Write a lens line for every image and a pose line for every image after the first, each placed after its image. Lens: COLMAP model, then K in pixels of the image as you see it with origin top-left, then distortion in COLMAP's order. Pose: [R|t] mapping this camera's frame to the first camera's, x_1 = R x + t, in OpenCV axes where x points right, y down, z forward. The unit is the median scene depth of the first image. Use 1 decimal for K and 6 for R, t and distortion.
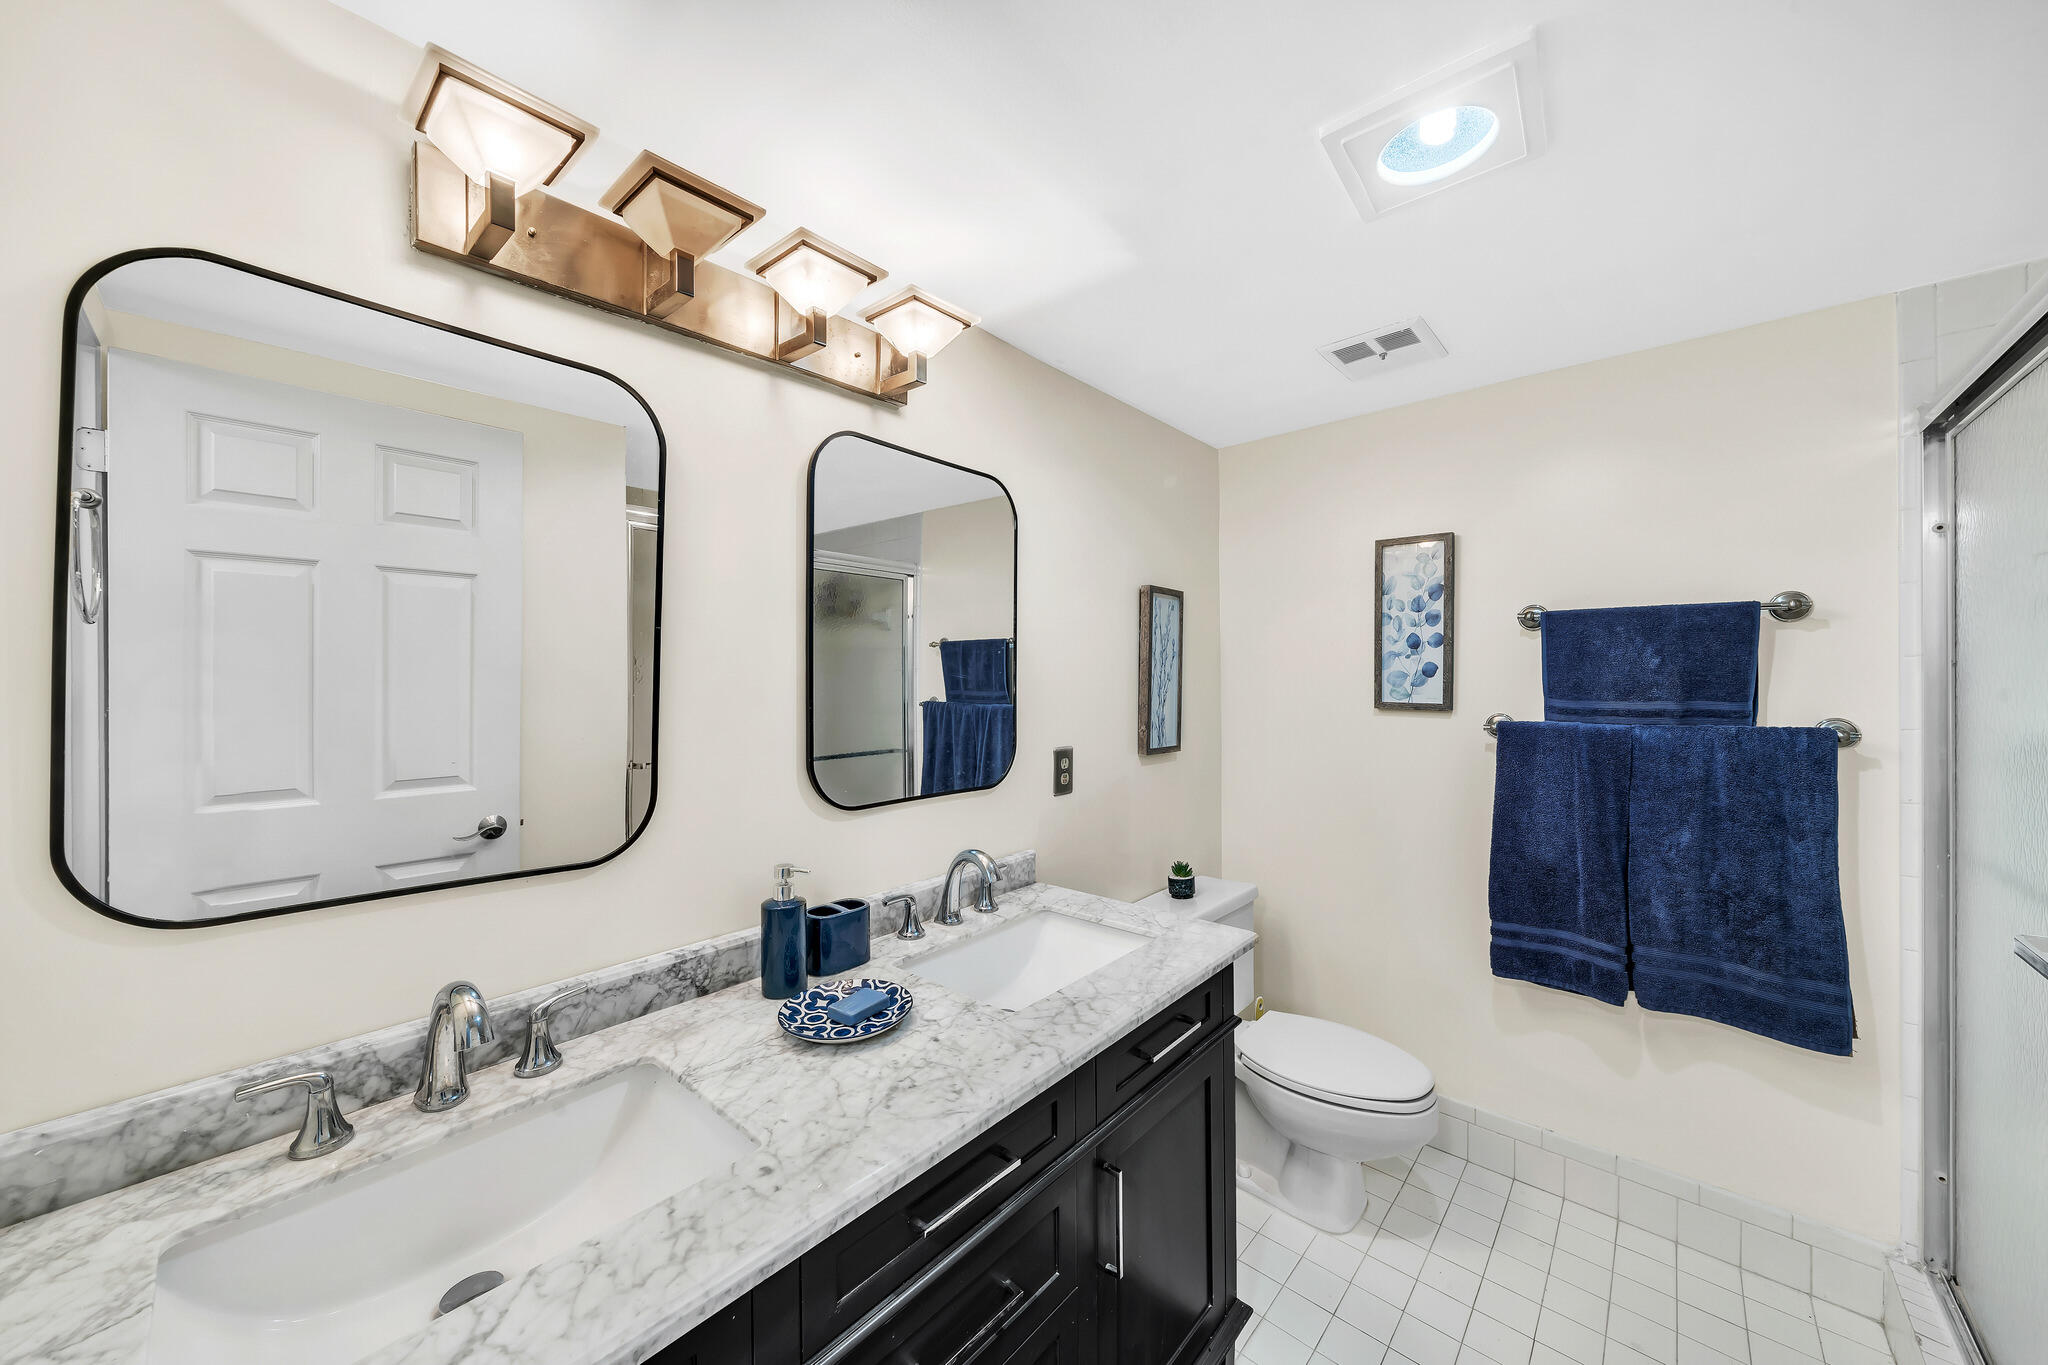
lens RADIAL K [[713.9, 0, 1024.0], [0, 713.9, 682.5], [0, 0, 1]] dist [-0.002992, -0.000117]
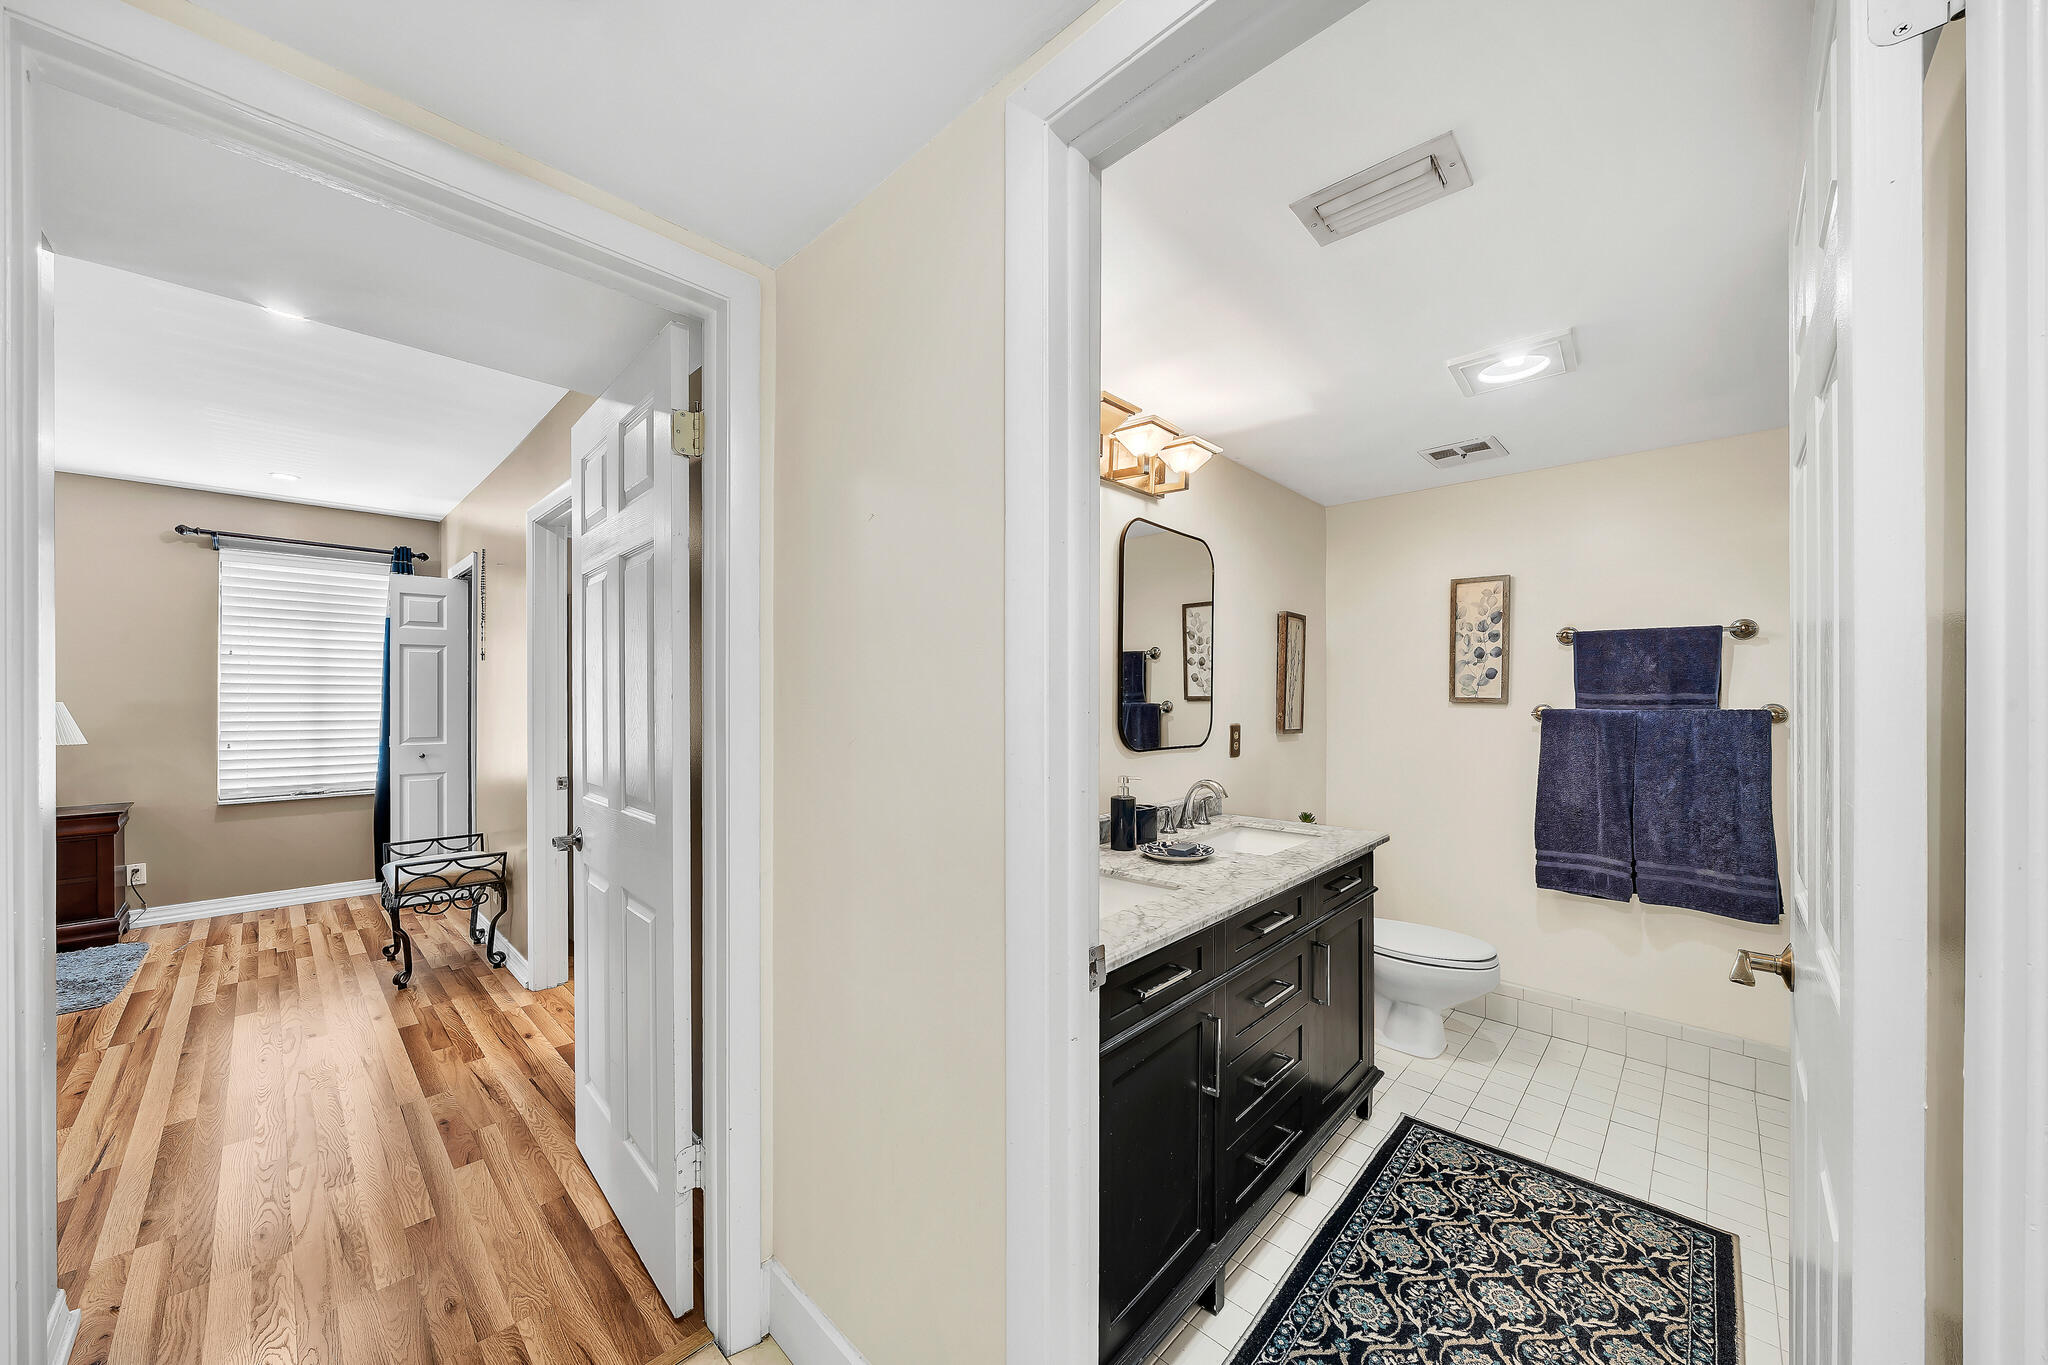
lens RADIAL K [[724.3, 0, 1024.2], [0, 724.3, 700.4], [0, 0, 1]] dist [-0.001306, -0.000079]
pose [[0.999647, 0.008134, -0.025306, -0.359981], [-0.008191, 0.999964, -0.002154, 0.053381], [0.025287, 0.002361, 0.999677, -0.510268]]
